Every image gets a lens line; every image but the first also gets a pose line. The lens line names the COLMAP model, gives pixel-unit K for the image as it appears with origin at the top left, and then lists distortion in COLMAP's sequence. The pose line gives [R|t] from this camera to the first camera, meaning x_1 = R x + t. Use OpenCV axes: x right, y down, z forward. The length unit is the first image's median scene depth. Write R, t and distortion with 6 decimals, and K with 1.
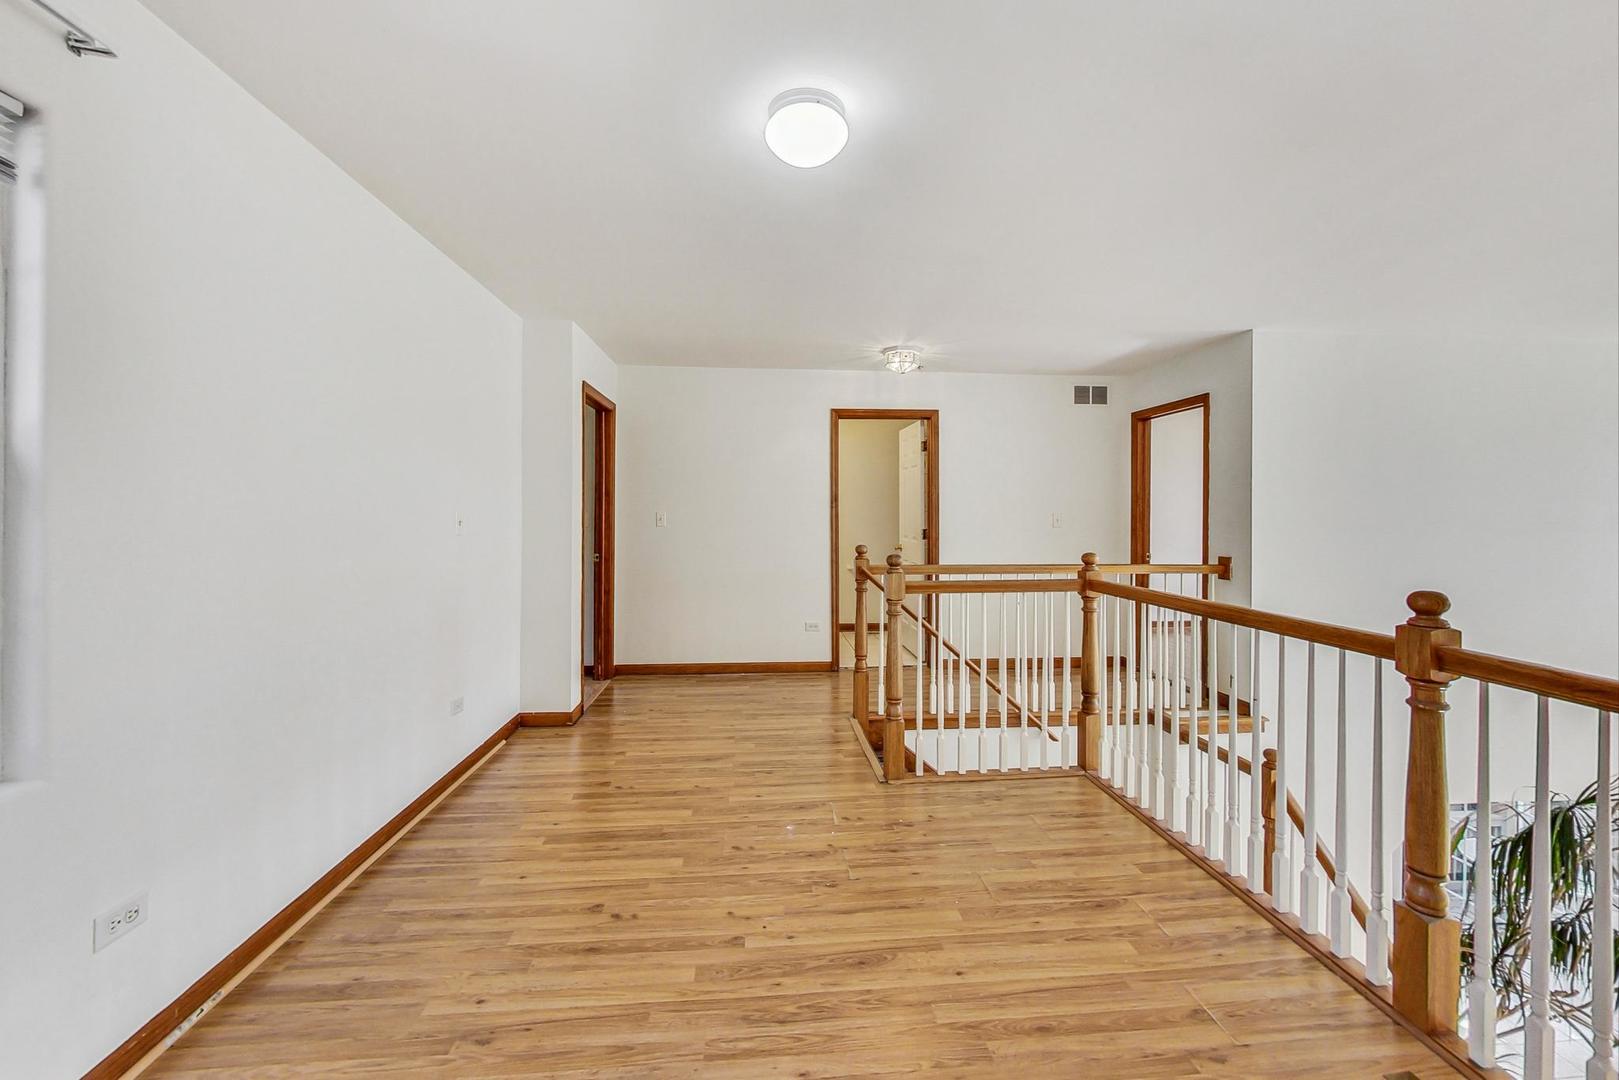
lens RADIAL K [[631.1, 0, 820.7], [0, 631.1, 514.5], [0, 0, 1]] dist [-0.001503, 0.000084]
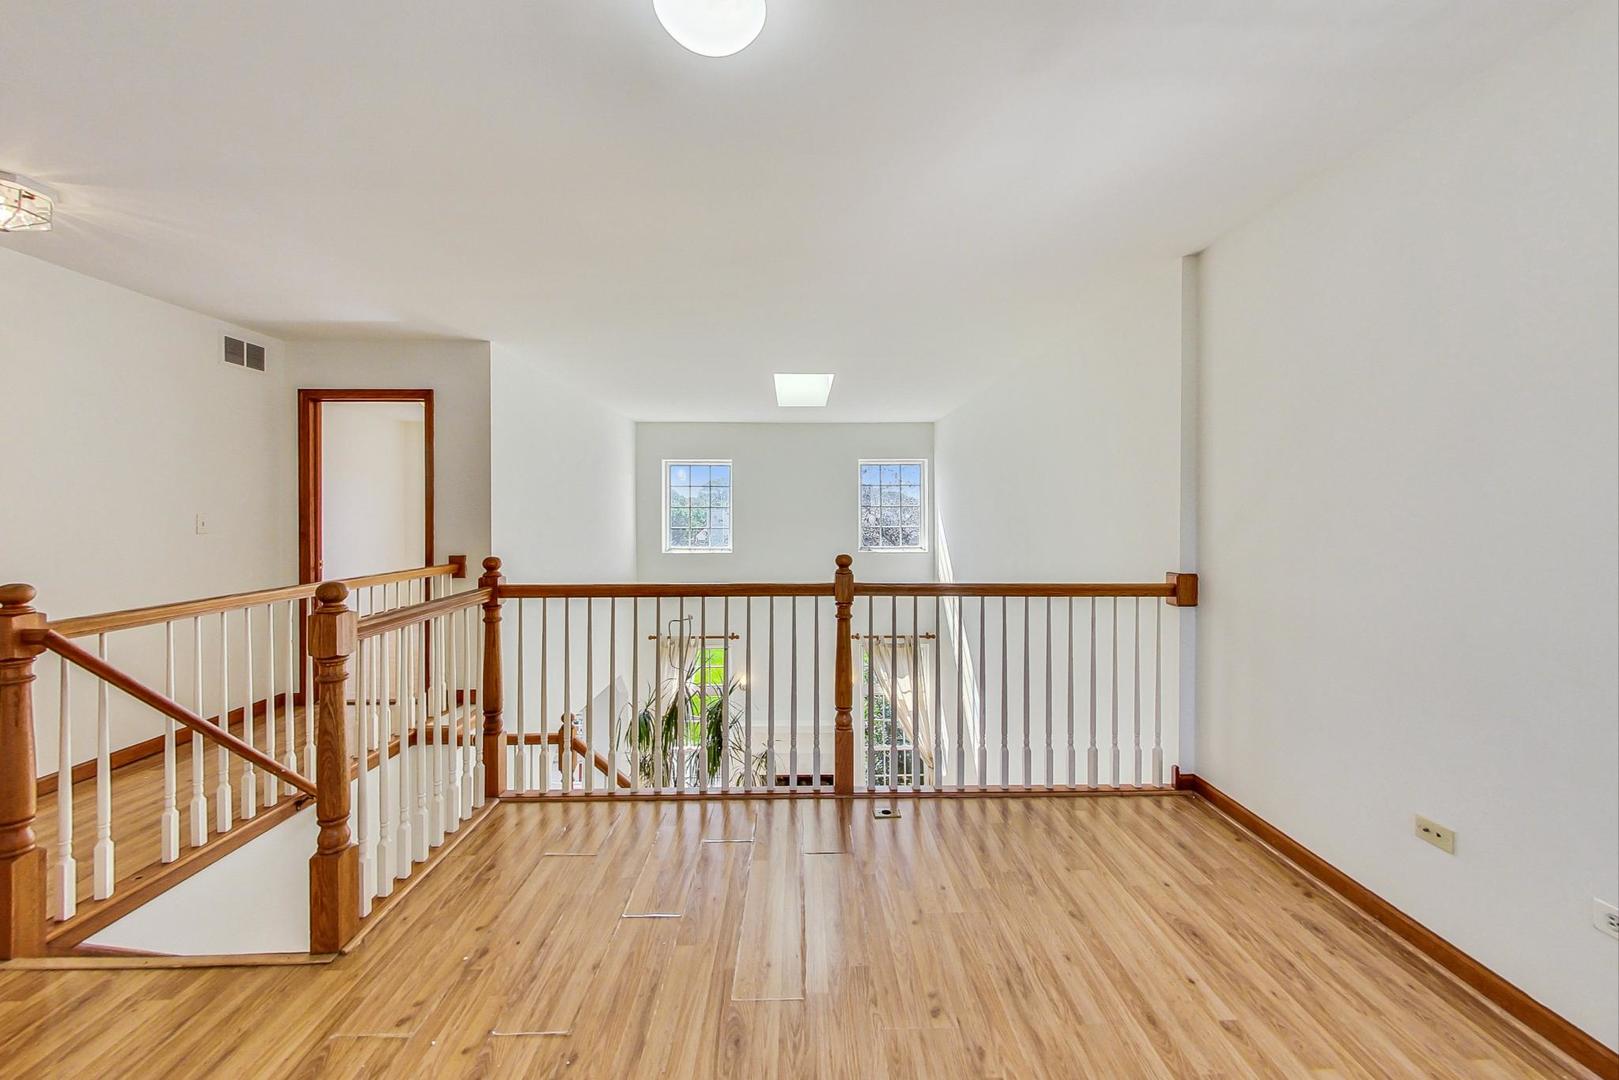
lens RADIAL K [[631.1, 0, 809.4], [0, 631.1, 512.9], [0, 0, 1]] dist [-0.001503, 0.000084]
pose [[0.084808, -0.001978, 0.996395, -0.635270], [0.004208, 0.999990, 0.001627, -0.001451], [-0.996388, 0.004055, 0.084815, 0.682772]]
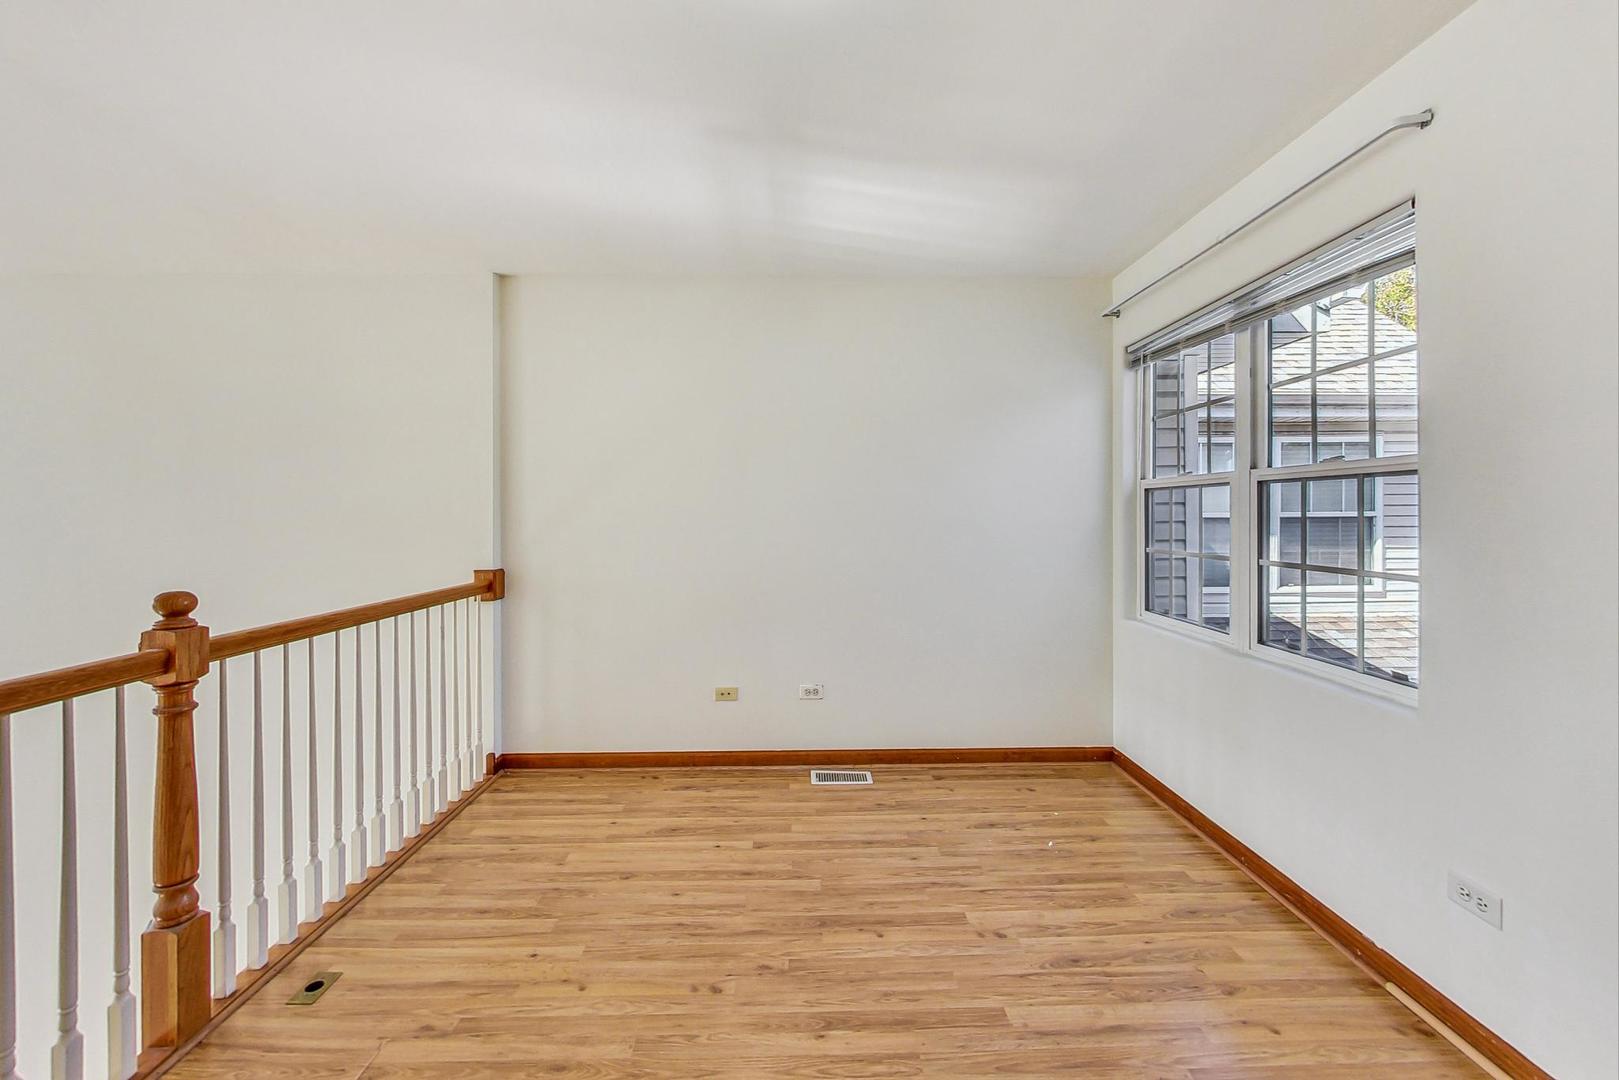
lens RADIAL K [[631.1, 0, 801.1], [0, 631.1, 511.9], [0, 0, 1]] dist [-0.001503, 0.000084]
pose [[-0.993940, 0.009780, 0.109491, -0.079181], [0.010385, 0.999934, 0.004957, 0.001775], [-0.109436, 0.006064, -0.993975, 1.349583]]
